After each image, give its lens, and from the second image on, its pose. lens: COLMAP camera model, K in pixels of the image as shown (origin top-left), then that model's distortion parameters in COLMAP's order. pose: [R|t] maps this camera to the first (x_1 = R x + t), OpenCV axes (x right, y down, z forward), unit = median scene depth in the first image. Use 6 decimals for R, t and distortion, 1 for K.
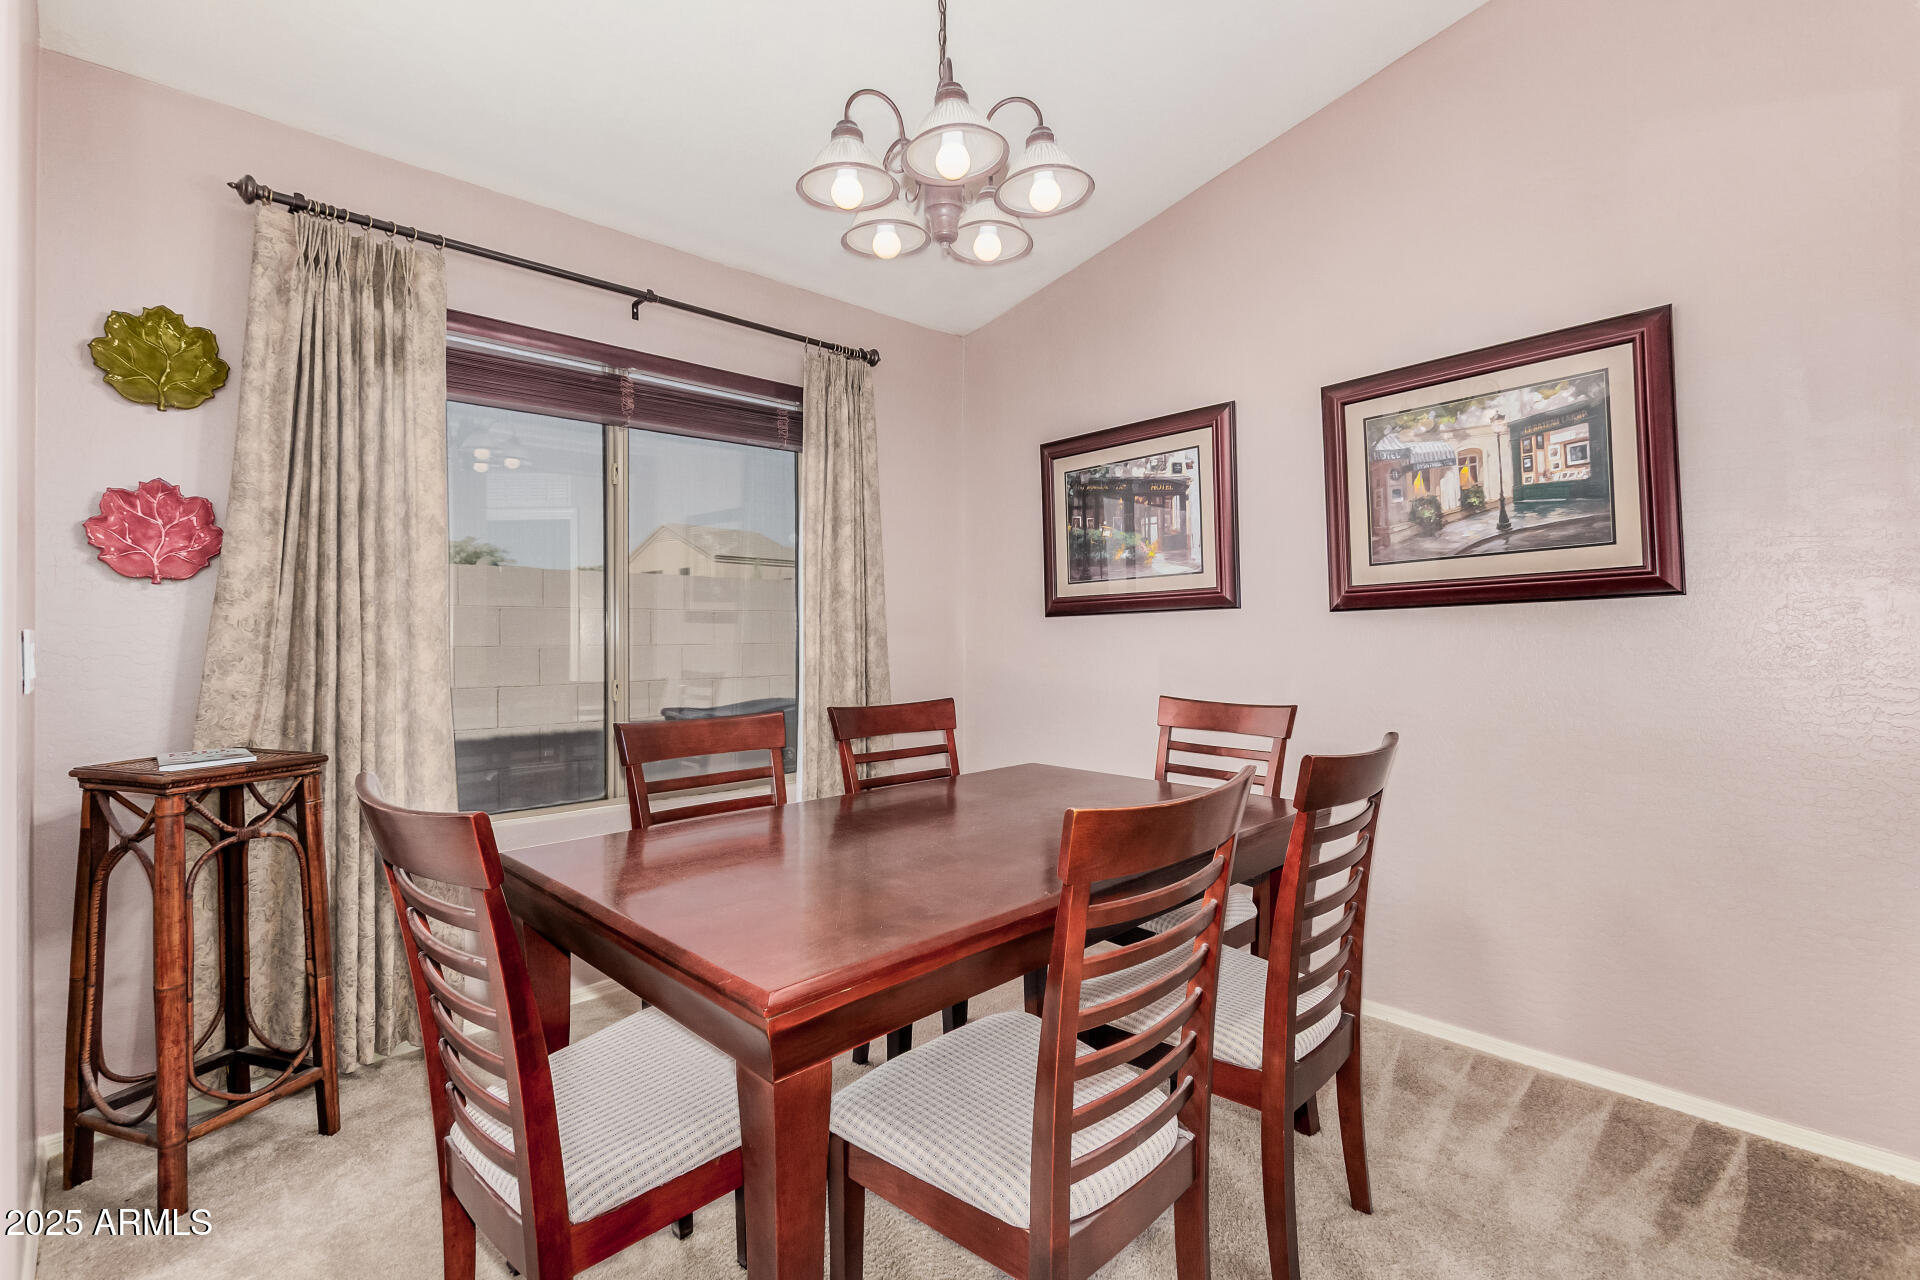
lens RADIAL K [[892.5, 0, 967.4], [0, 892.5, 625.3], [0, 0, 1]] dist [-0.001638, -0.000416]
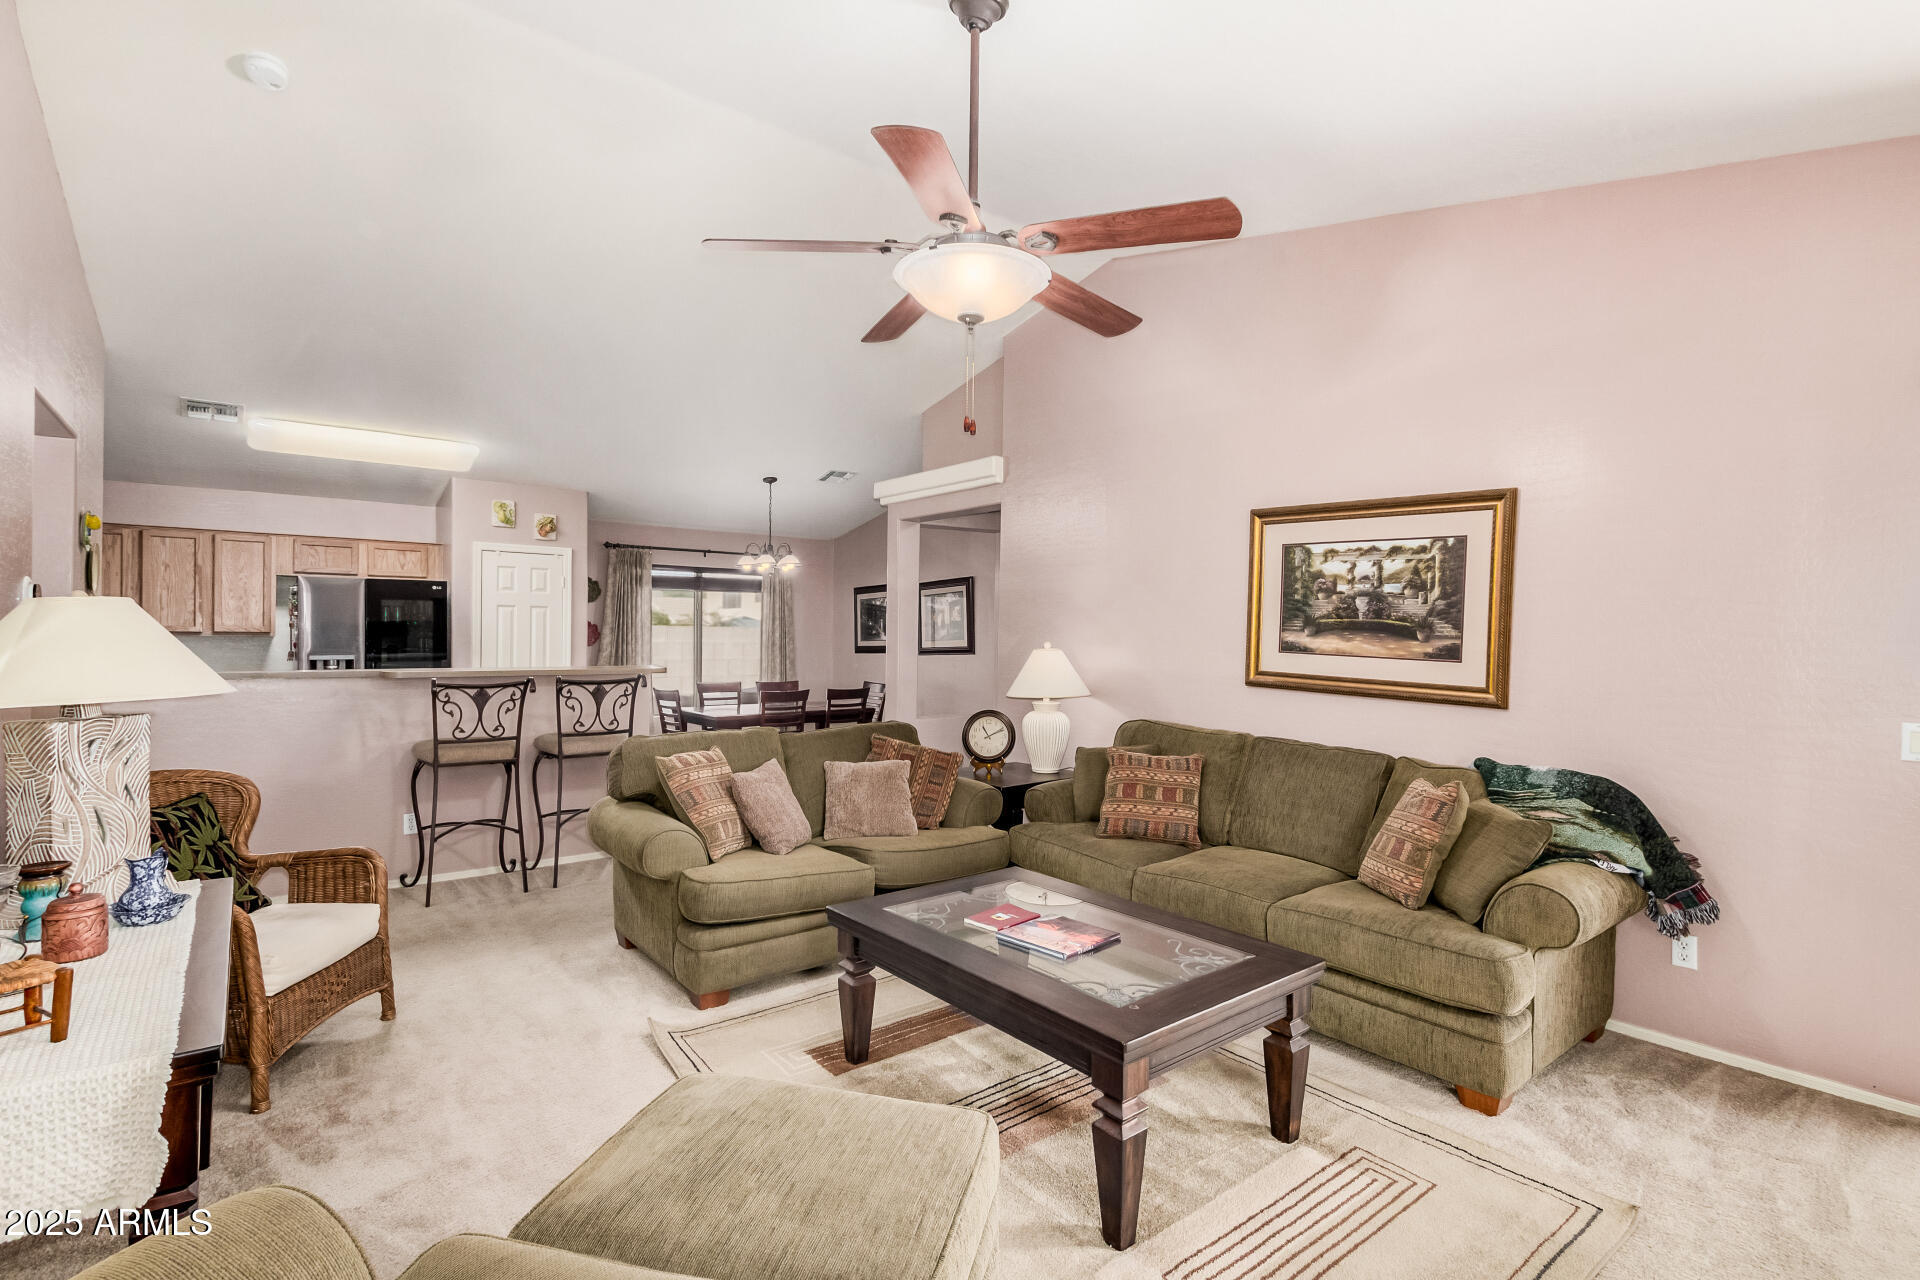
lens RADIAL K [[892.5, 0, 975.0], [0, 892.5, 644.7], [0, 0, 1]] dist [-0.001638, -0.000416]
pose [[0.996413, 0.013643, -0.083511, 0.789848], [-0.011522, 0.999600, 0.025833, -0.124397], [0.083830, -0.024779, 0.996172, -1.938065]]
